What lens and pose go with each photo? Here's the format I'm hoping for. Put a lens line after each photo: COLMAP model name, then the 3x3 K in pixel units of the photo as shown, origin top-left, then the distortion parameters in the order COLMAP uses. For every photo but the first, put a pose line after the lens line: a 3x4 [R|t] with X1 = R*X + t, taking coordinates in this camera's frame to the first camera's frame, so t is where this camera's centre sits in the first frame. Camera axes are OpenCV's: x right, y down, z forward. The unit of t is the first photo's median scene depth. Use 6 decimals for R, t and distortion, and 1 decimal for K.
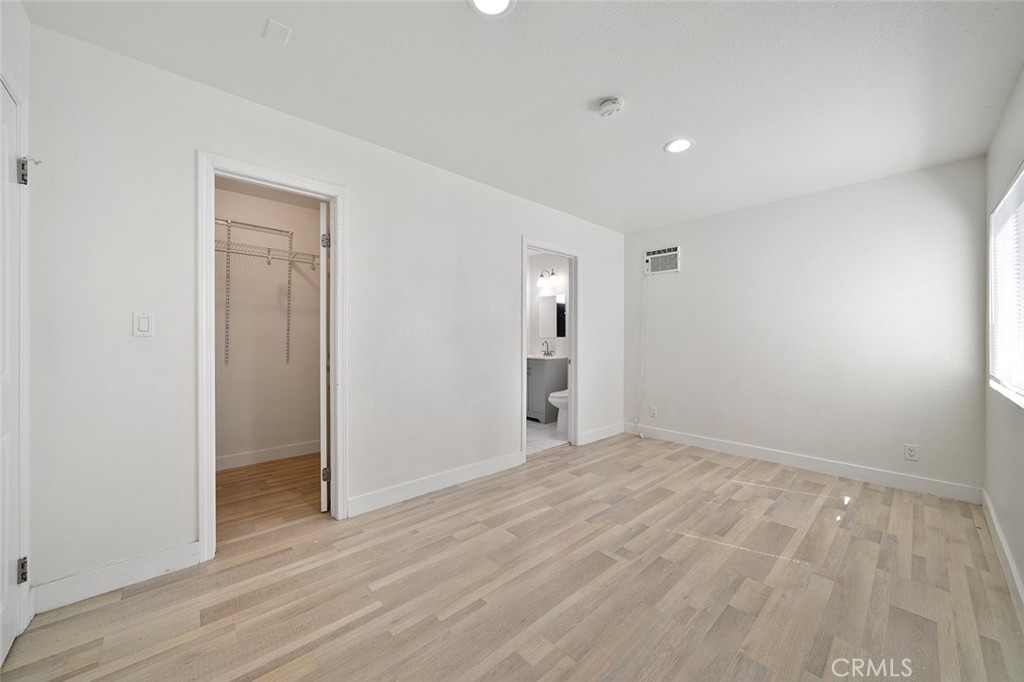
lens RADIAL K [[376.1, 0, 510.6], [0, 376.1, 338.0], [0, 0, 1]] dist [-0.000240, -0.000402]
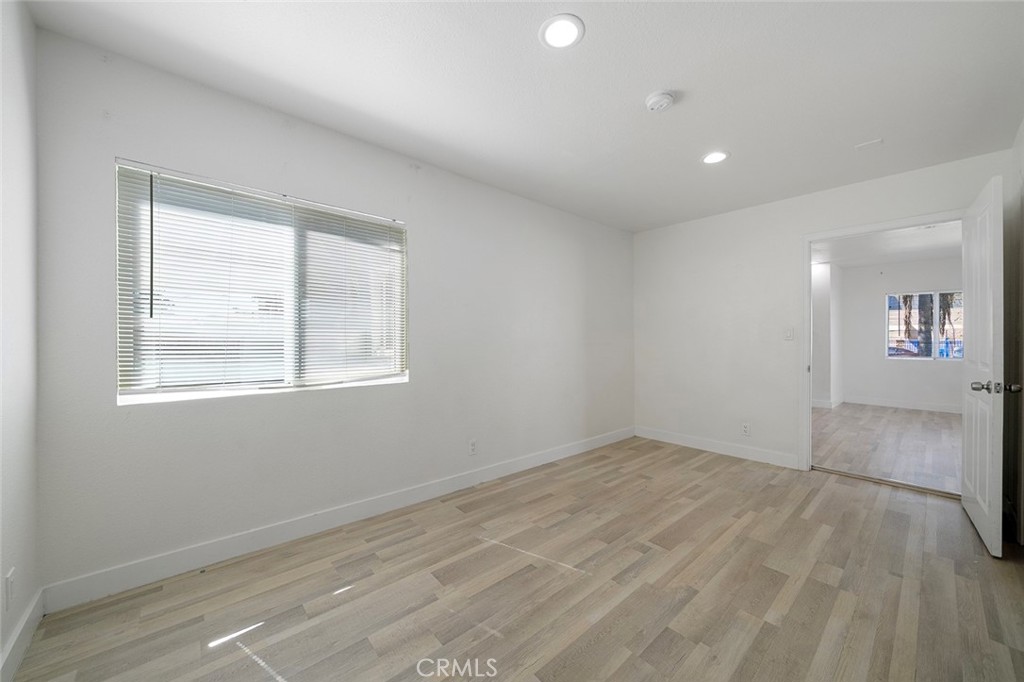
lens RADIAL K [[376.1, 0, 512.1], [0, 376.1, 342.3], [0, 0, 1]] dist [-0.000240, -0.000402]
pose [[-0.999826, -0.007993, 0.016844, 0.623898], [-0.007952, 0.999965, 0.002494, 0.006172], [-0.016863, 0.002360, -0.999855, 1.964690]]
